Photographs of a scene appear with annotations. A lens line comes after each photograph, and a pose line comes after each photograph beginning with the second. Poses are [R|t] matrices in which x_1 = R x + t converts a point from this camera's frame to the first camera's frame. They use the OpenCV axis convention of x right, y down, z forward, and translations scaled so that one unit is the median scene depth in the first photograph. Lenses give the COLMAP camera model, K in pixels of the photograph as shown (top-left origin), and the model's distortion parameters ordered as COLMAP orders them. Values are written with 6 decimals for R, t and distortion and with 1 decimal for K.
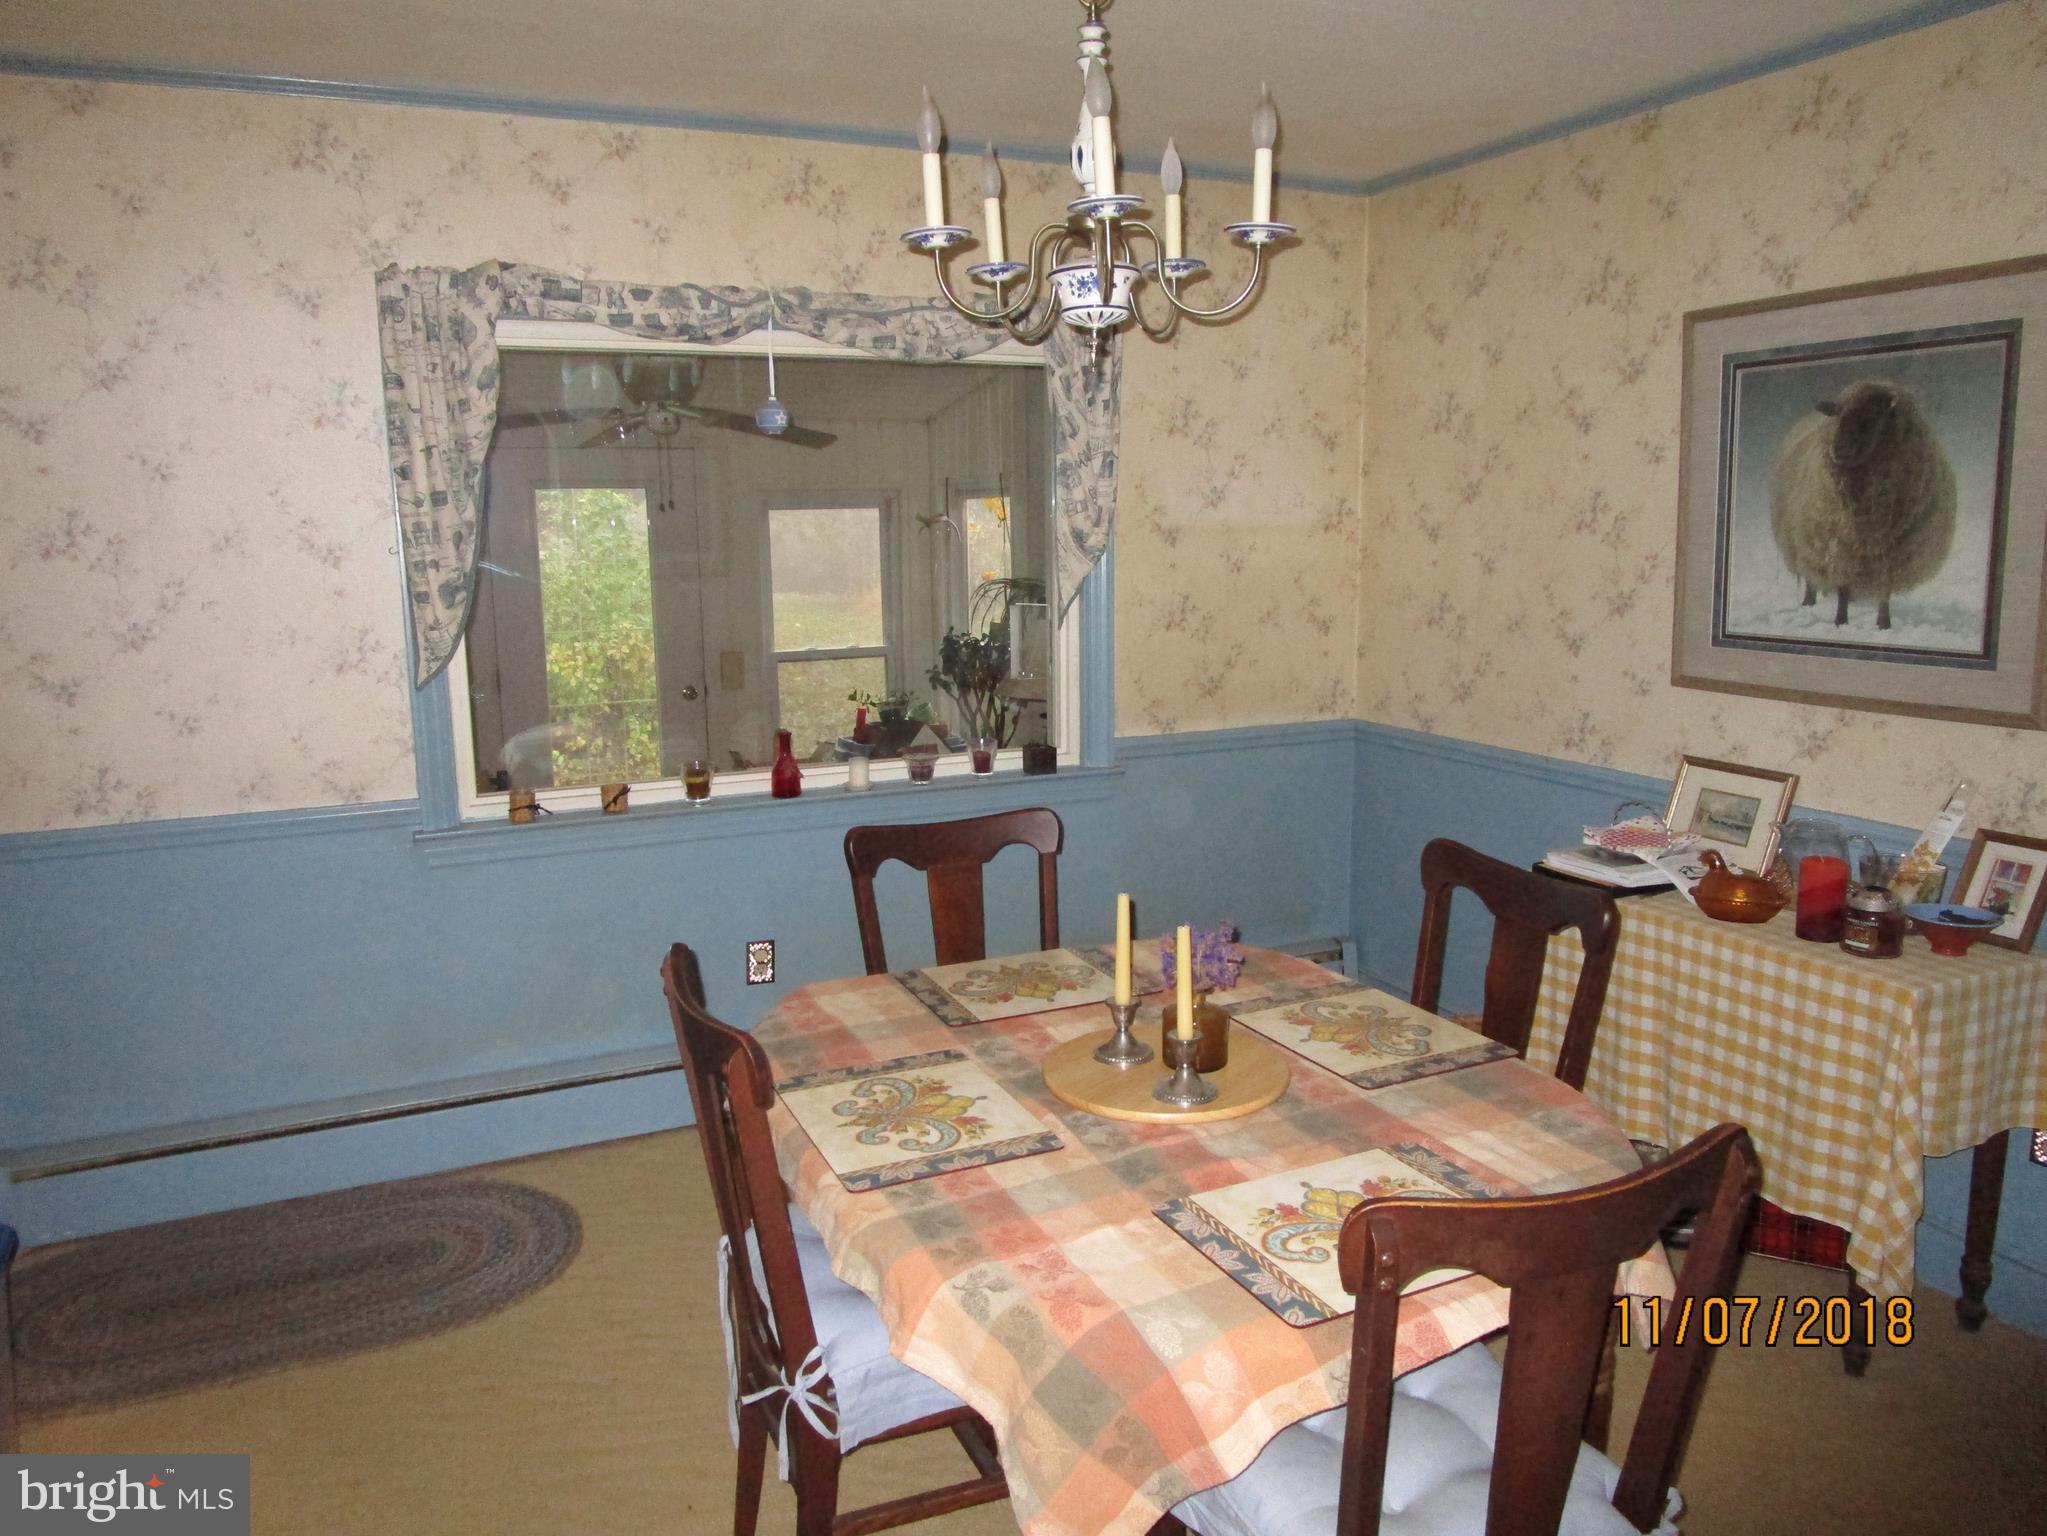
lens RADIAL K [[1475.1, 0, 1023.5], [0, 1475.1, 768.0], [0, 0, 1]] dist [-0.023368, 0.000714]
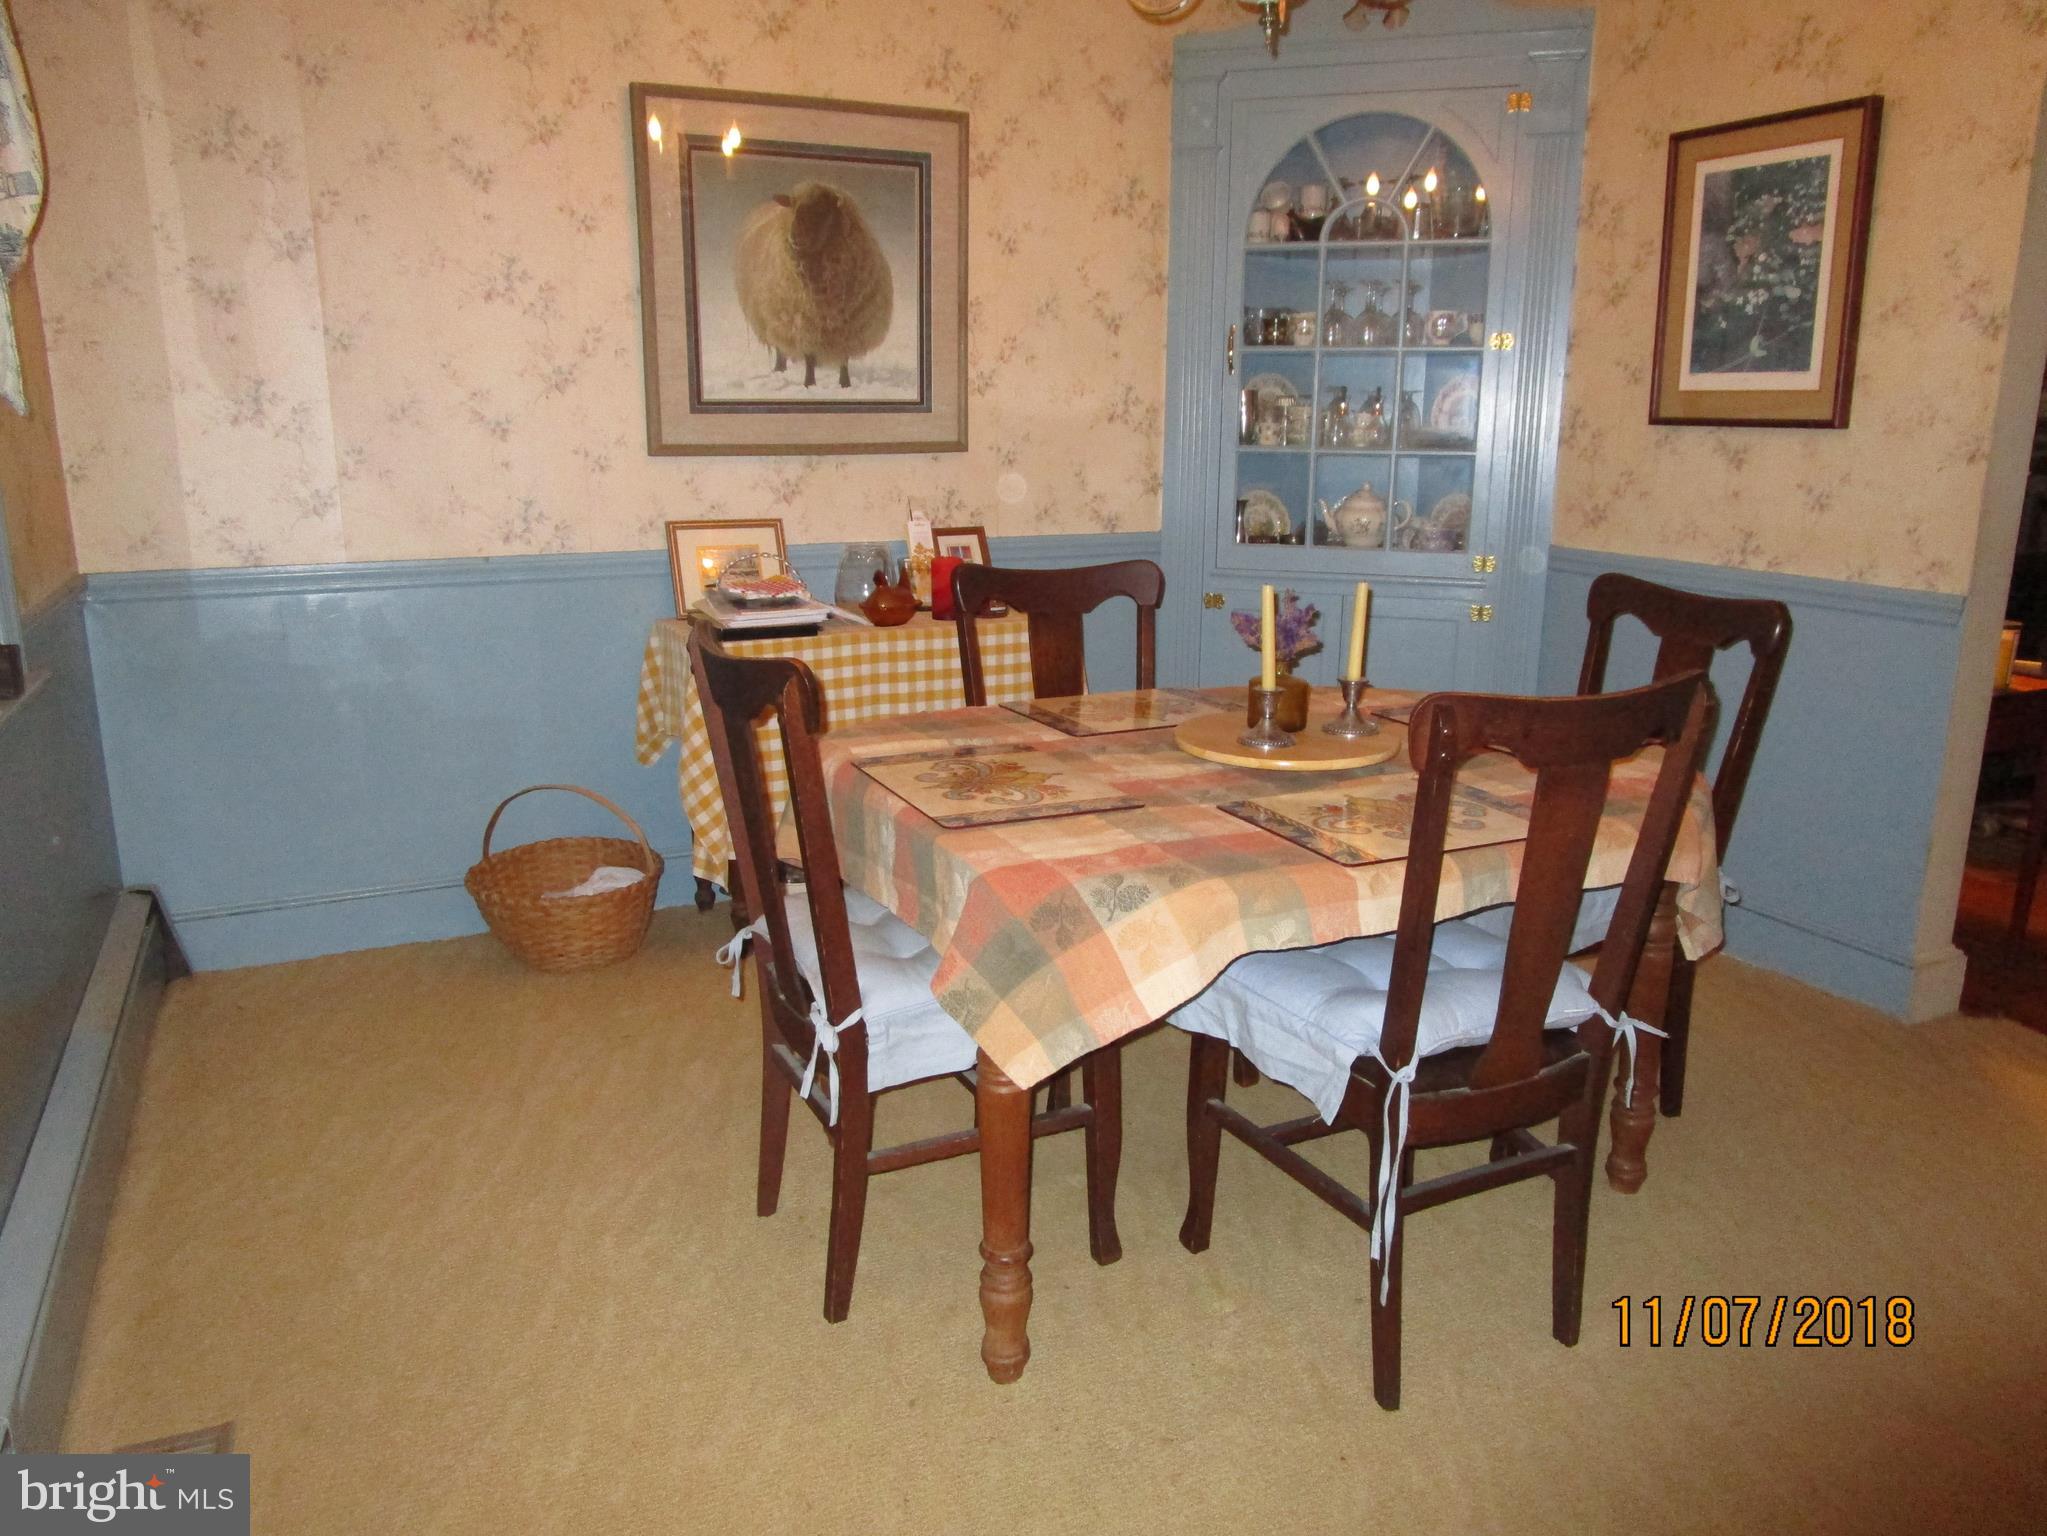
lens RADIAL K [[1475.1, 0, 1023.5], [0, 1475.1, 768.0], [0, 0, 1]] dist [-0.023368, 0.000714]
pose [[-0.023634, -0.229252, 0.973080, -0.713045], [0.165017, 0.959106, 0.229968, -0.044969], [-0.986007, 0.166010, 0.015163, 0.854570]]
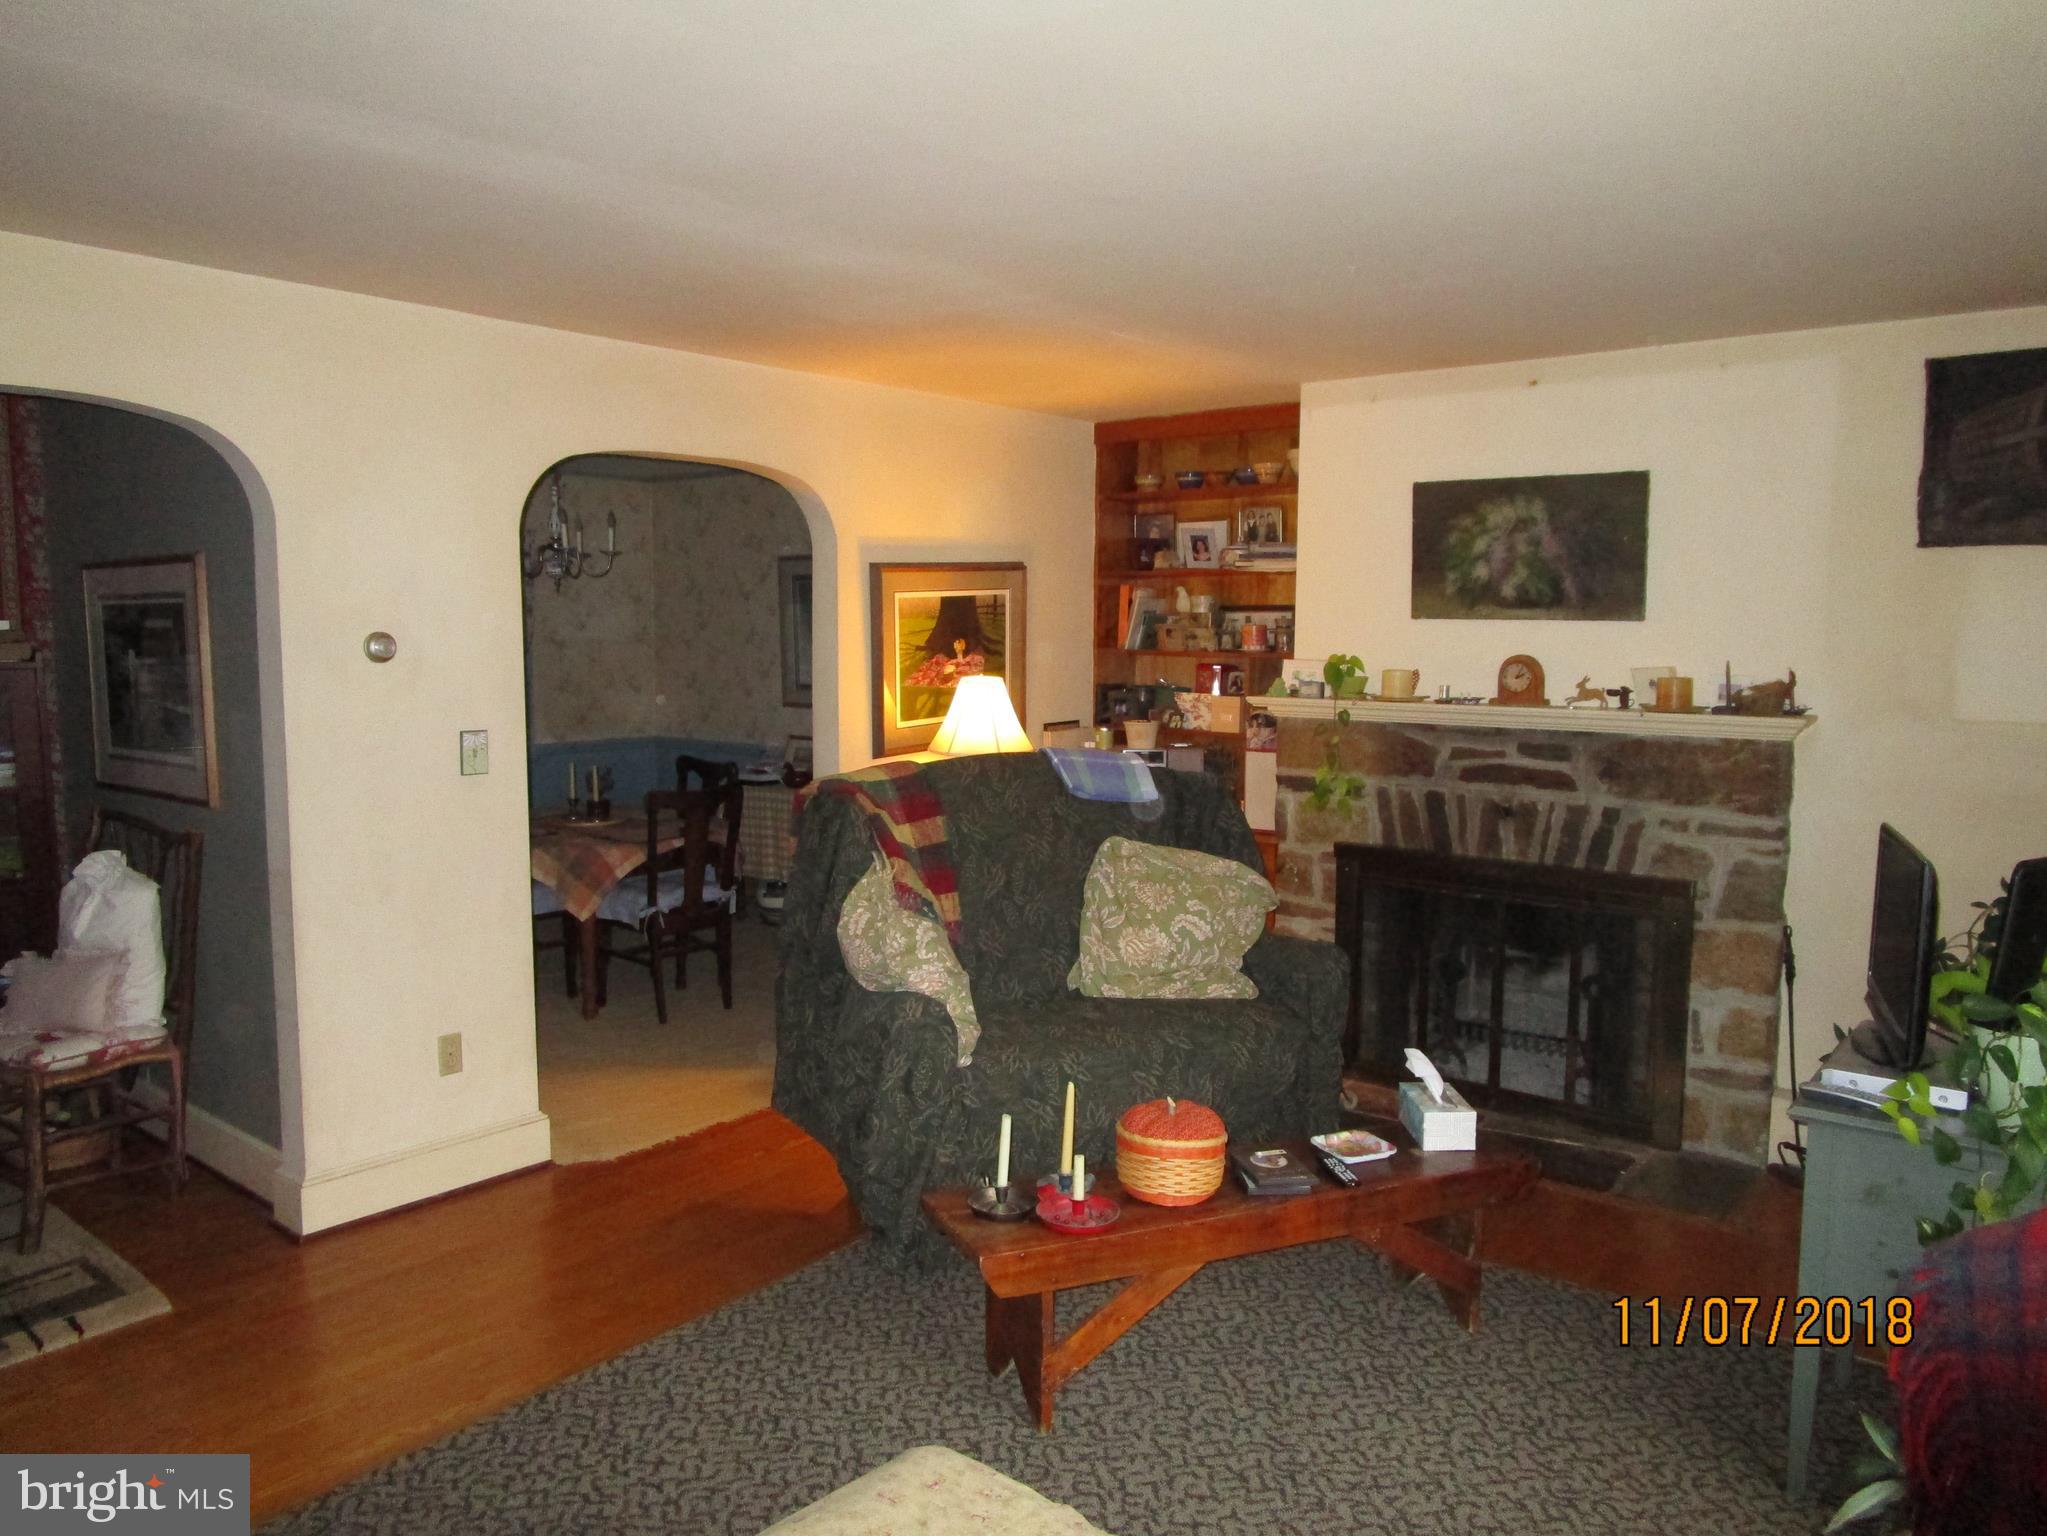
lens RADIAL K [[1475.1, 0, 1023.5], [0, 1475.1, 768.0], [0, 0, 1]] dist [-0.023368, 0.000714]
pose [[0.899126, -0.030040, 0.436658, -0.304413], [0.061222, 0.996466, -0.057510, 0.236369], [-0.433387, 0.078441, 0.897788, -1.529281]]
